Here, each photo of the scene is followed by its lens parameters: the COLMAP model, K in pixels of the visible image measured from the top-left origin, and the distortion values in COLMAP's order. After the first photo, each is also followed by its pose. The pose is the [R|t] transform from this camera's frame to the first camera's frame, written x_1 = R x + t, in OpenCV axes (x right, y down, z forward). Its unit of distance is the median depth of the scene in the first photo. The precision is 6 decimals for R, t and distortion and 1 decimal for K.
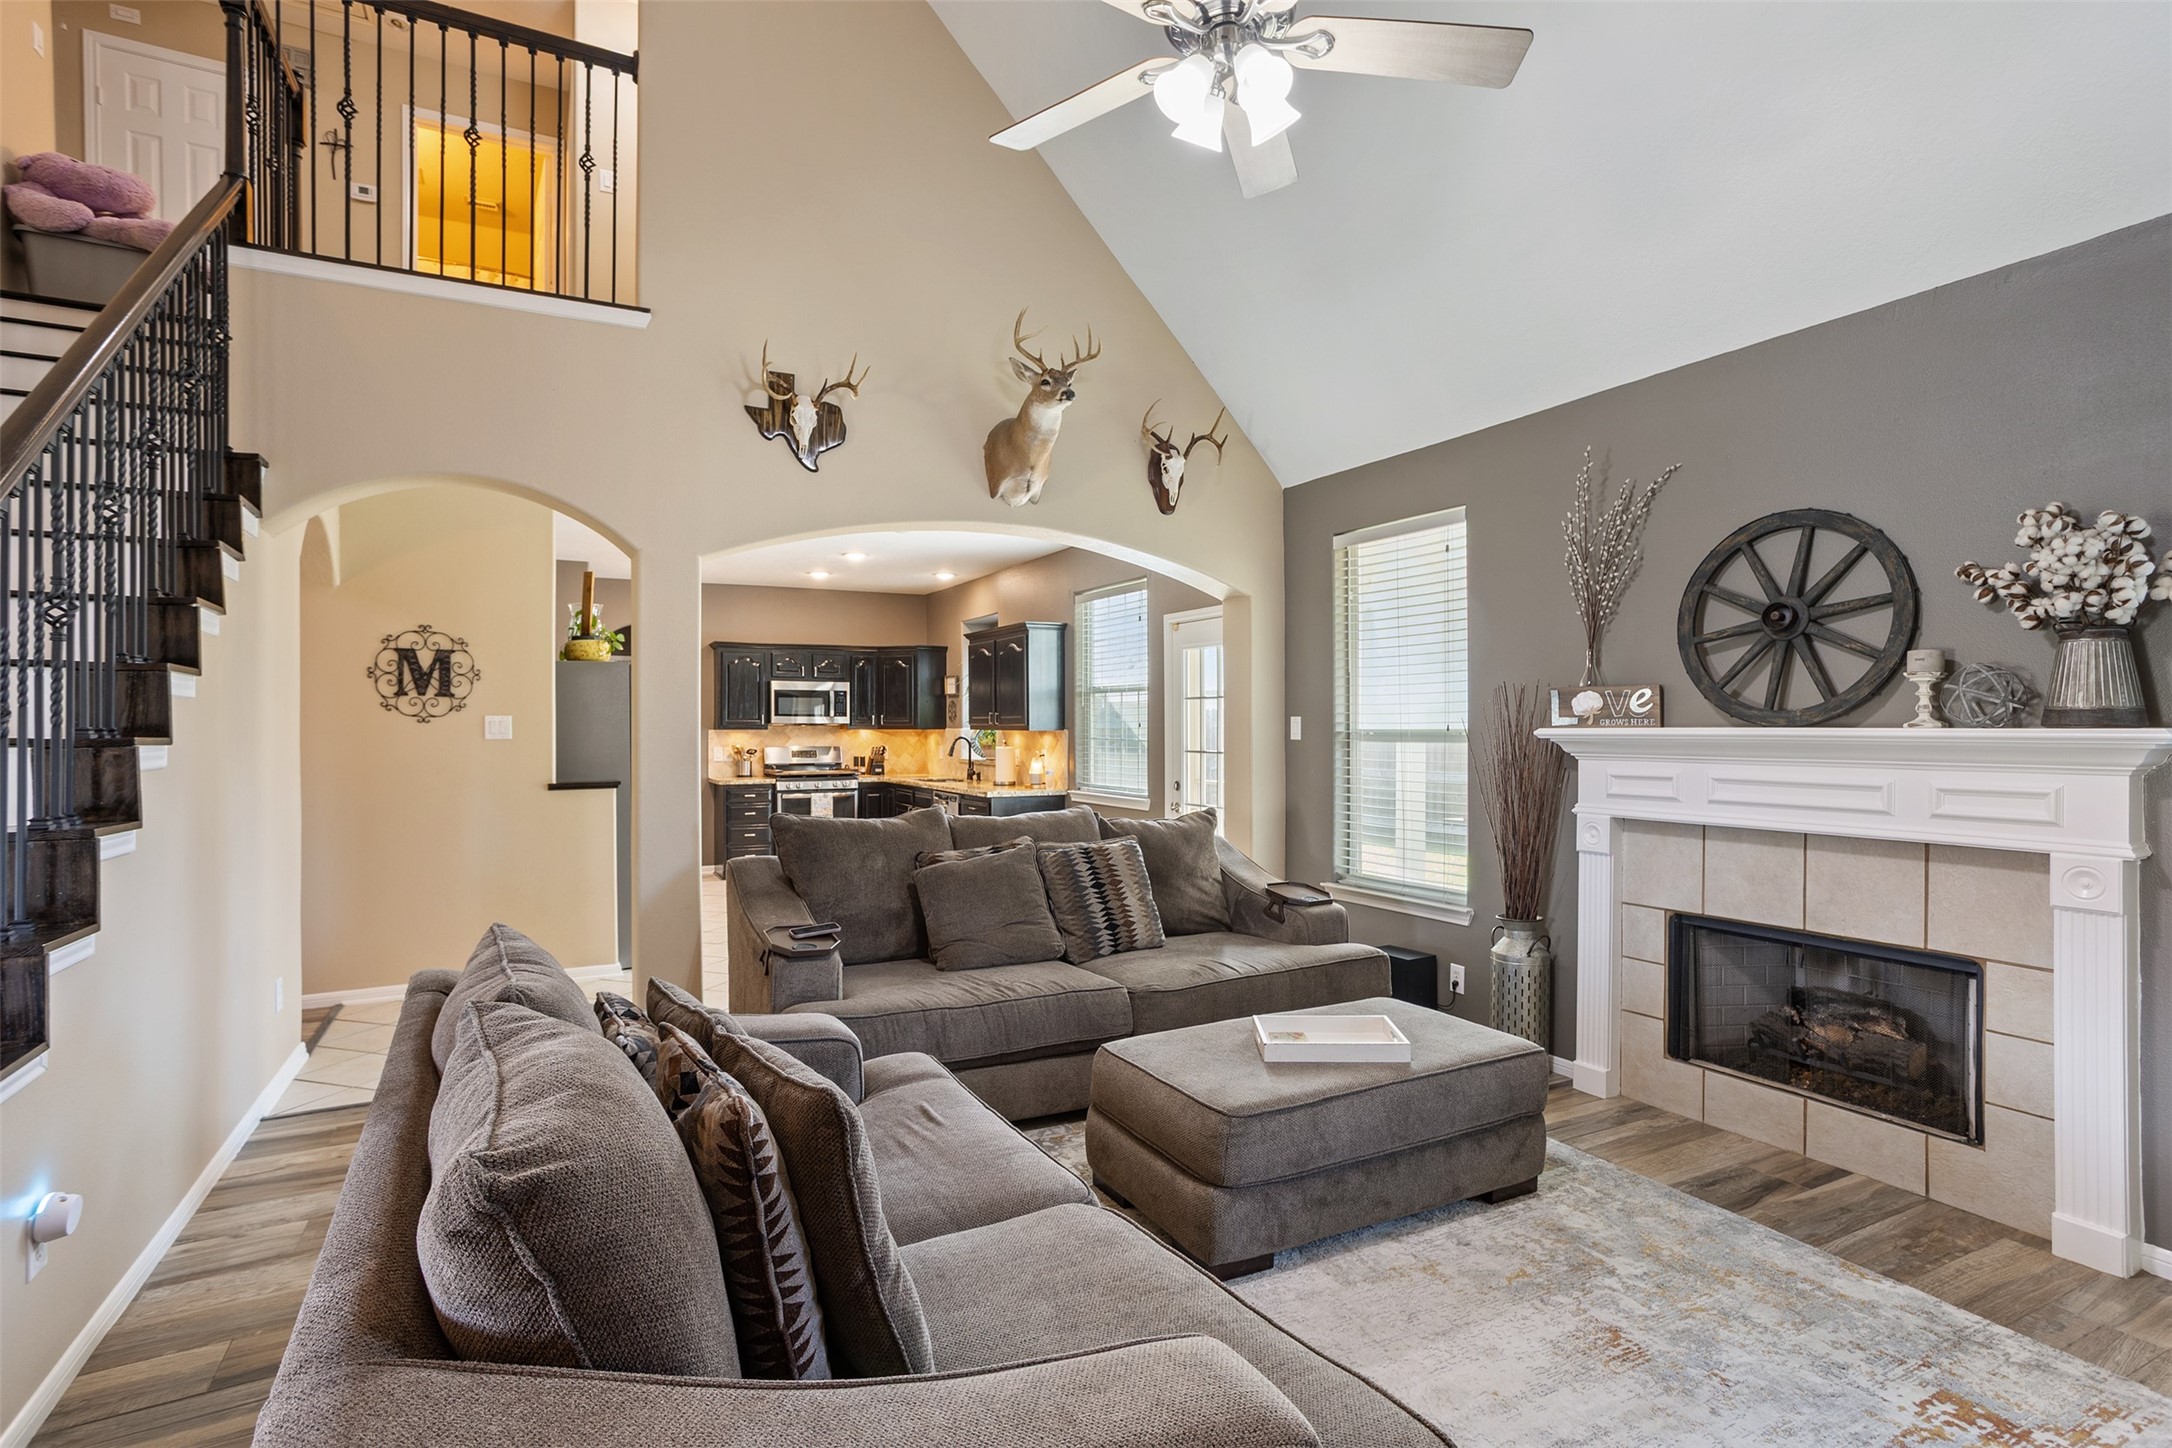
lens RADIAL K [[1054.1, 0, 1074.1], [0, 1054.1, 711.1], [0, 0, 1]] dist [-0.054357, 0.040604]
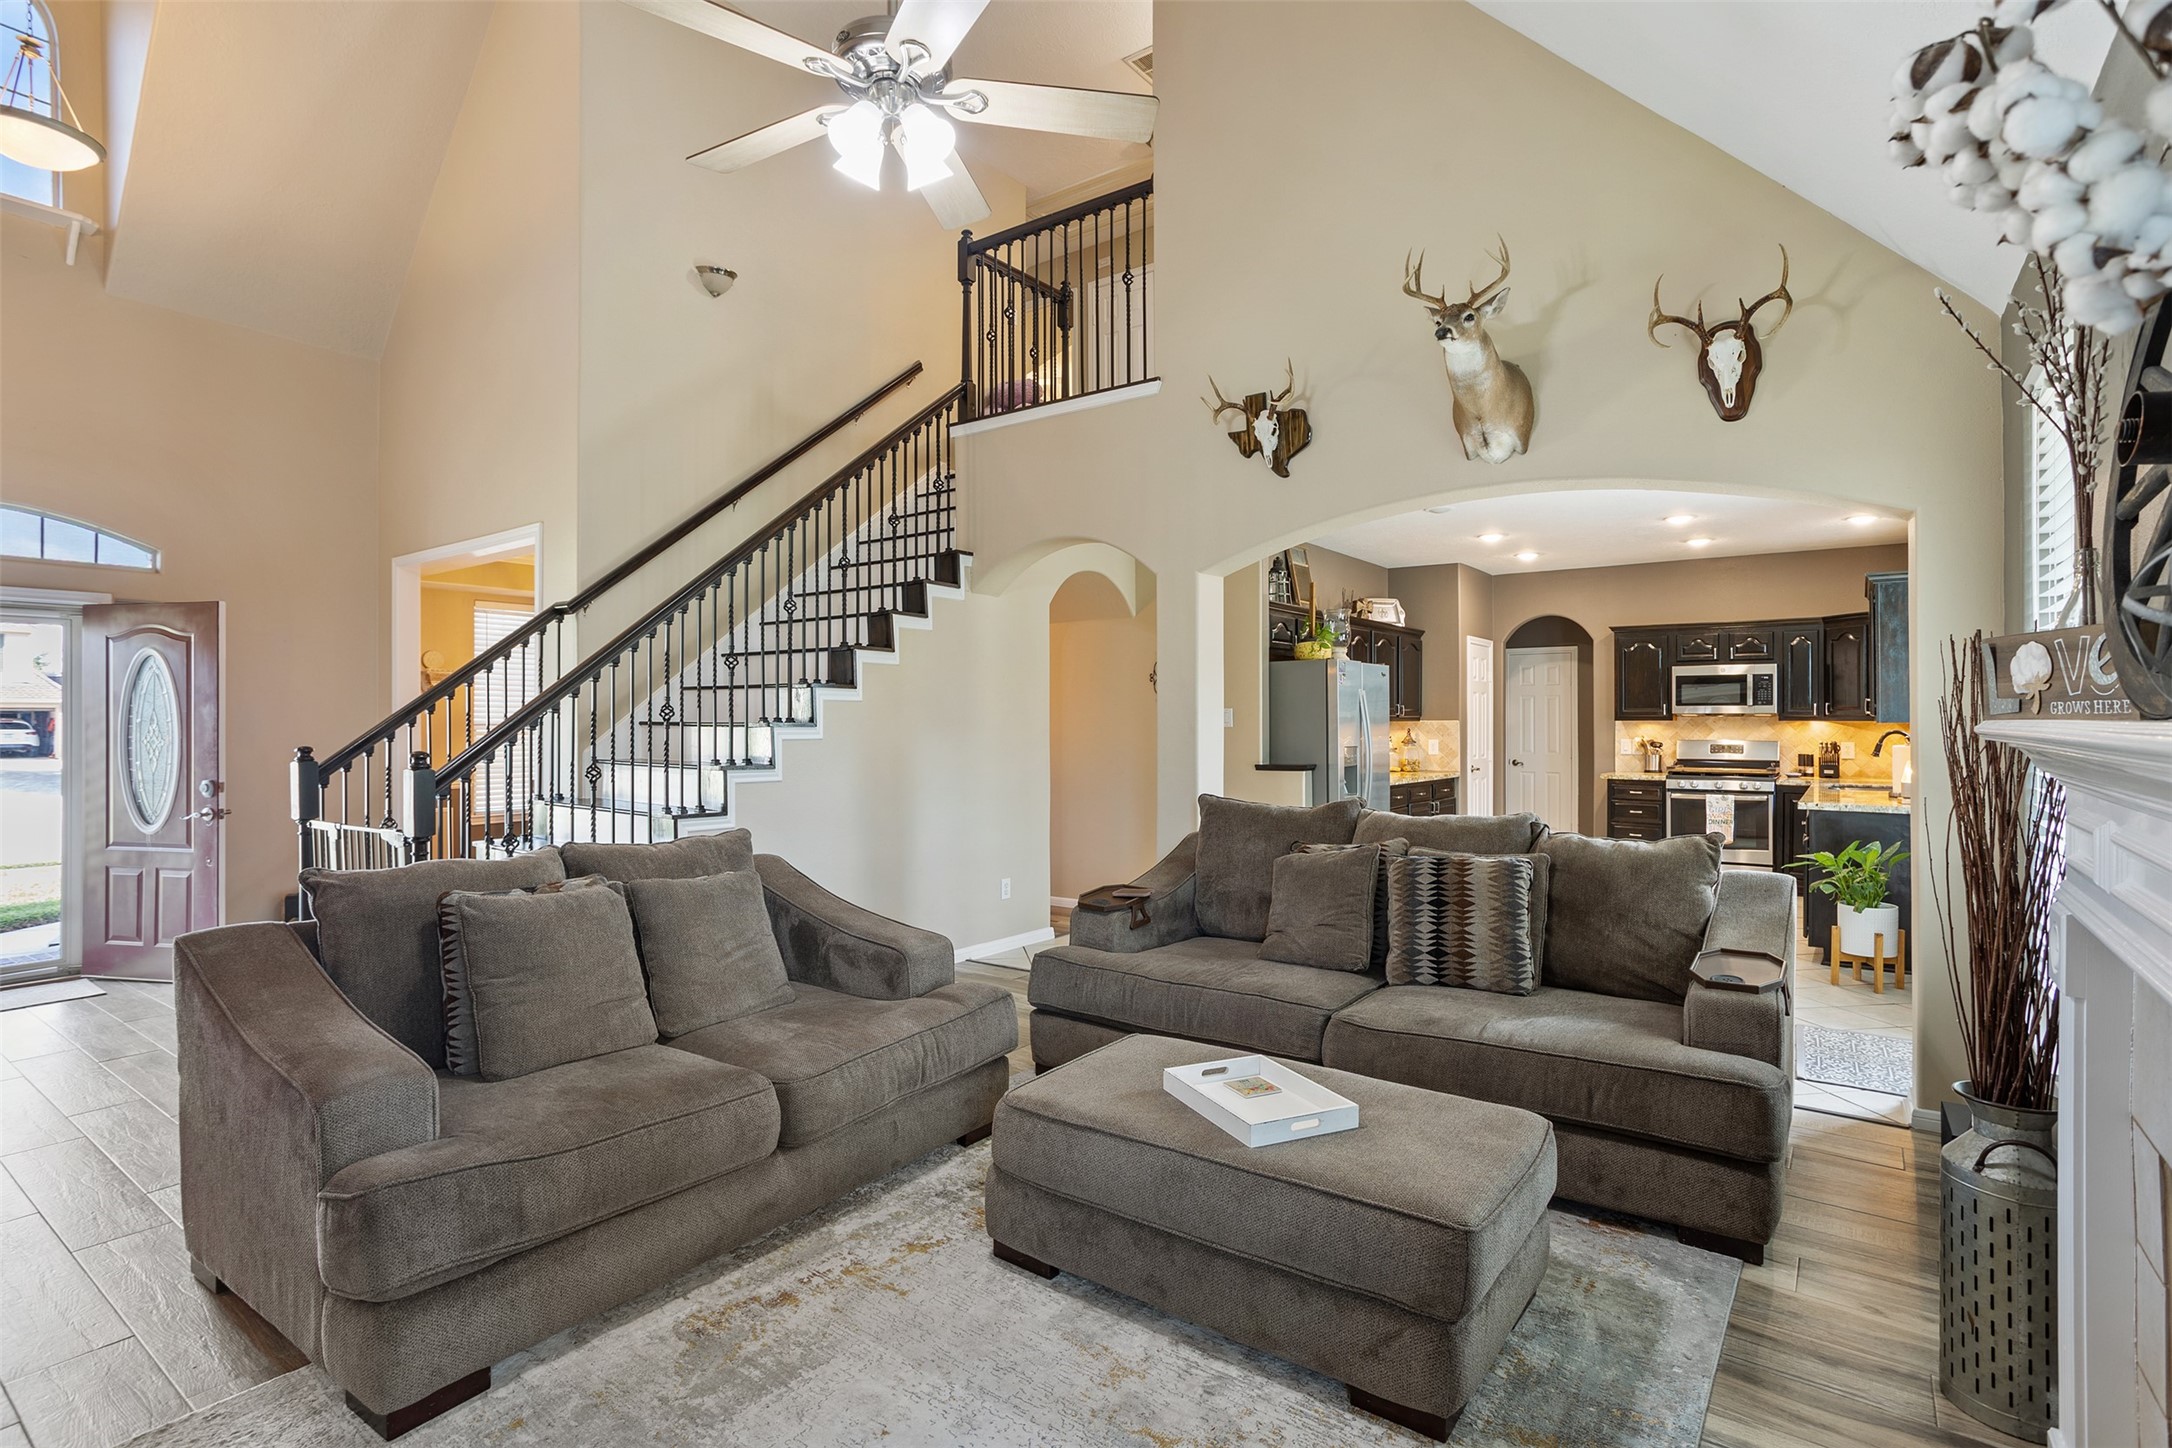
lens RADIAL K [[1050.9, 0, 1111.0], [0, 1050.9, 714.5], [0, 0, 1]] dist [-0.041795, 0.040282]
pose [[0.458666, -0.002274, -0.888606, 0.303039], [0.012749, 0.999911, 0.004022, 0.002746], [0.888517, -0.013174, 0.458654, 0.174199]]
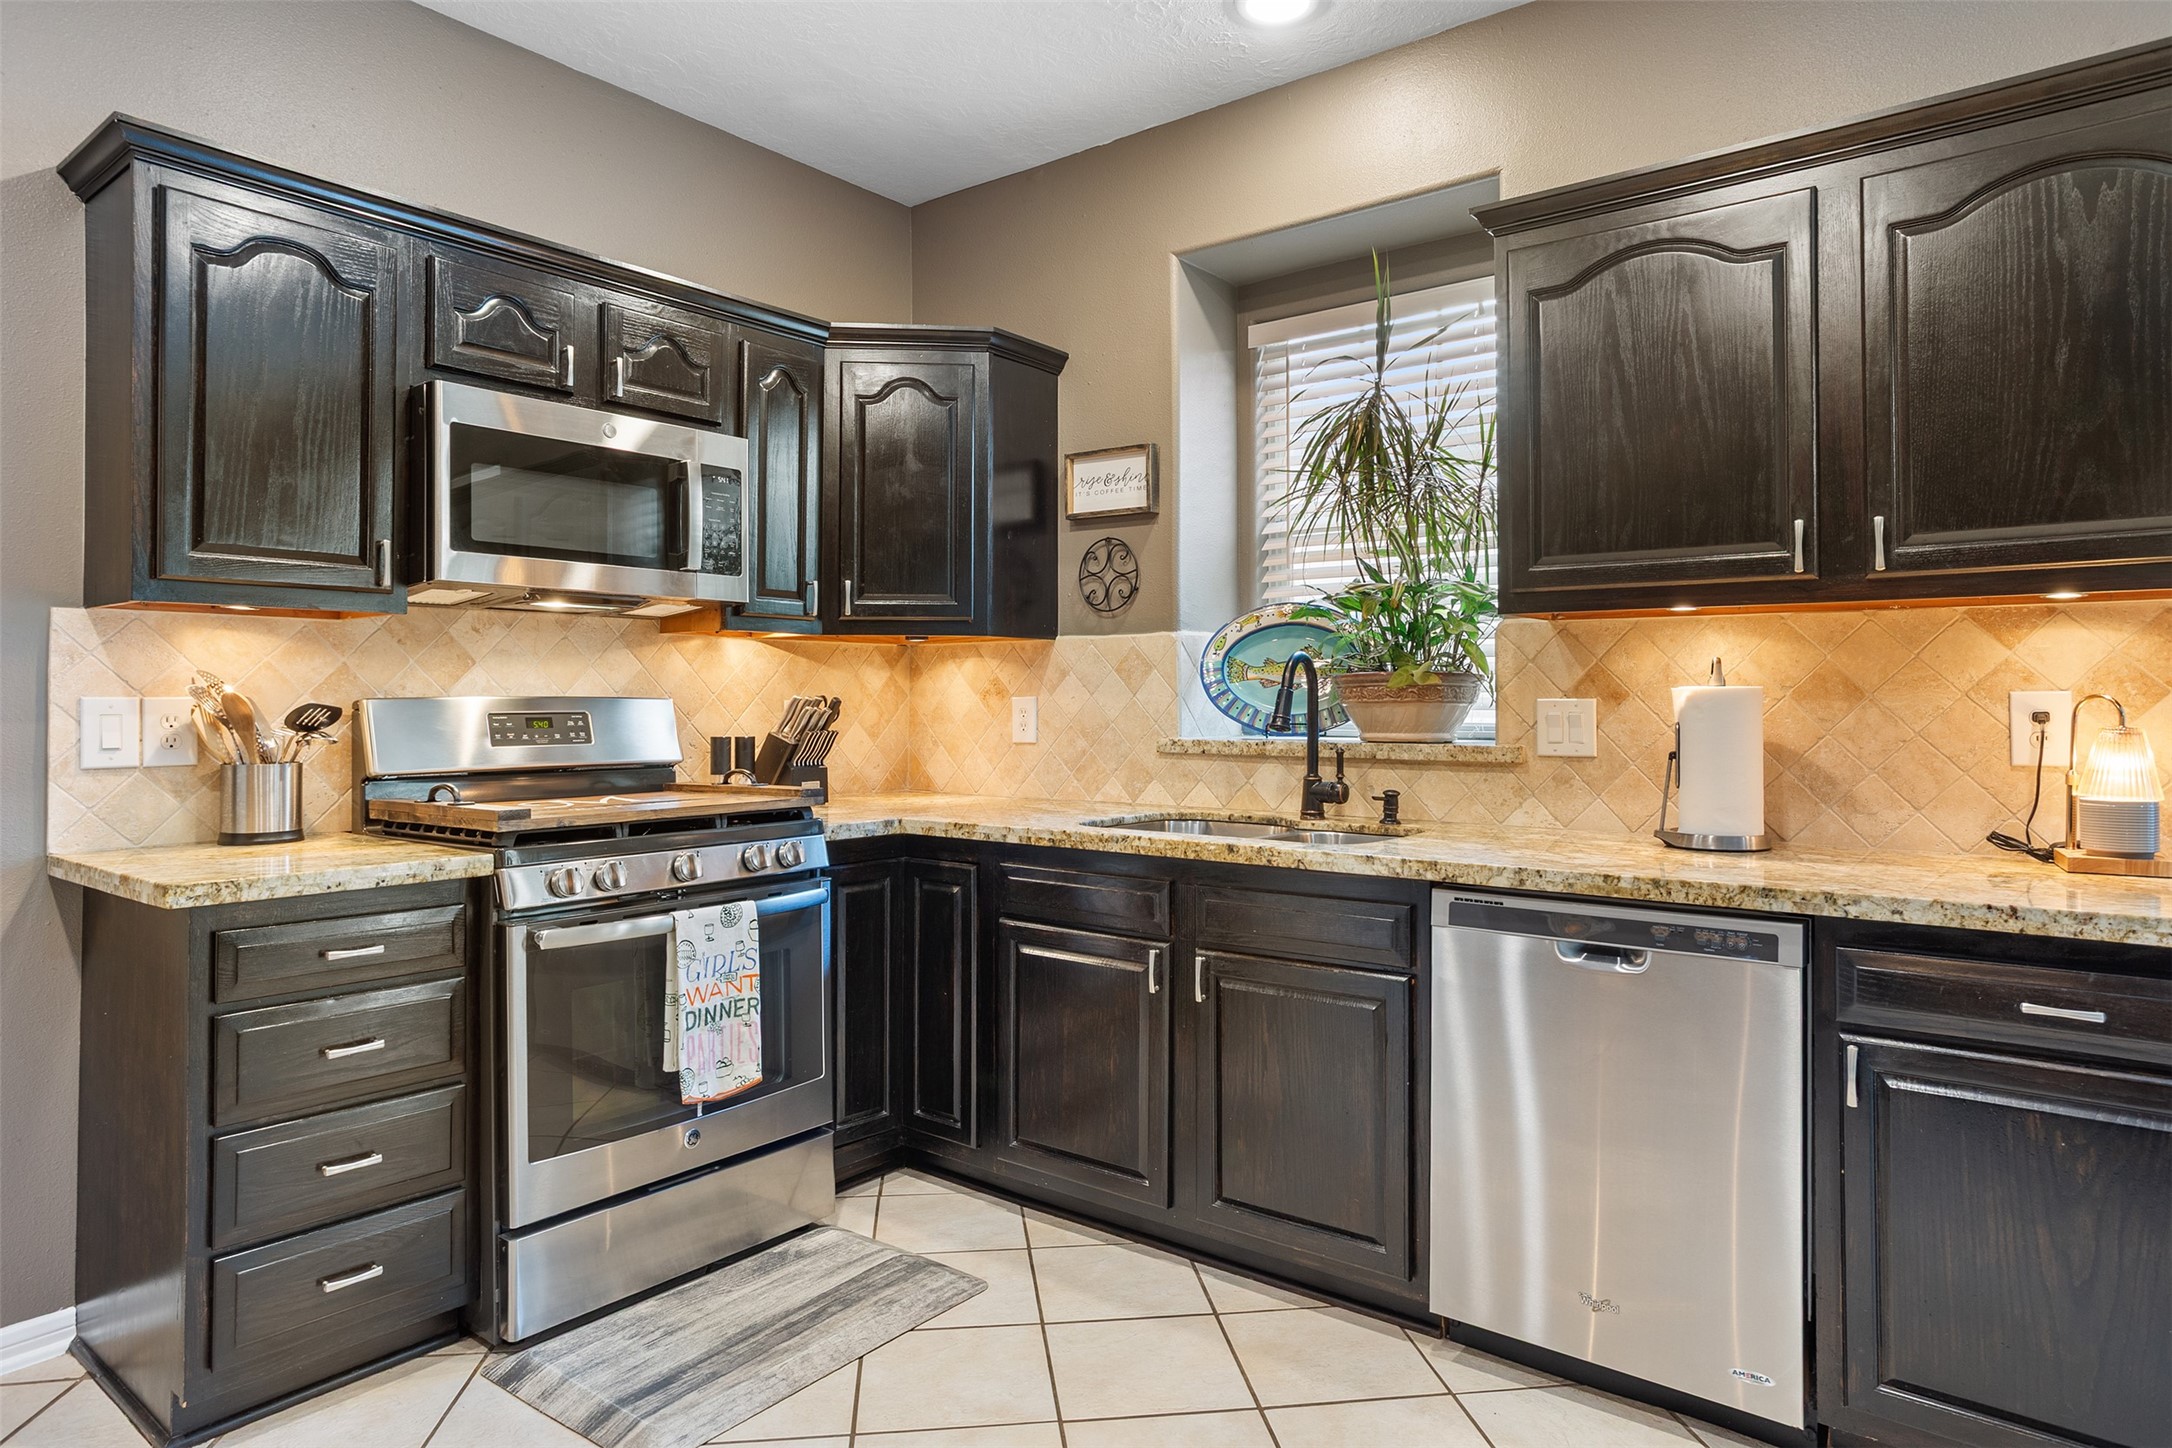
lens RADIAL K [[1276.0, 0, 1084.5], [0, 1276.0, 692.7], [0, 0, 1]] dist [-0.018888, 0.000461]
pose [[0.909648, 0.004003, 0.415361, -0.294241], [-0.007774, 0.999942, 0.007389, 0.033028], [-0.415308, -0.009950, 0.909627, 0.765263]]
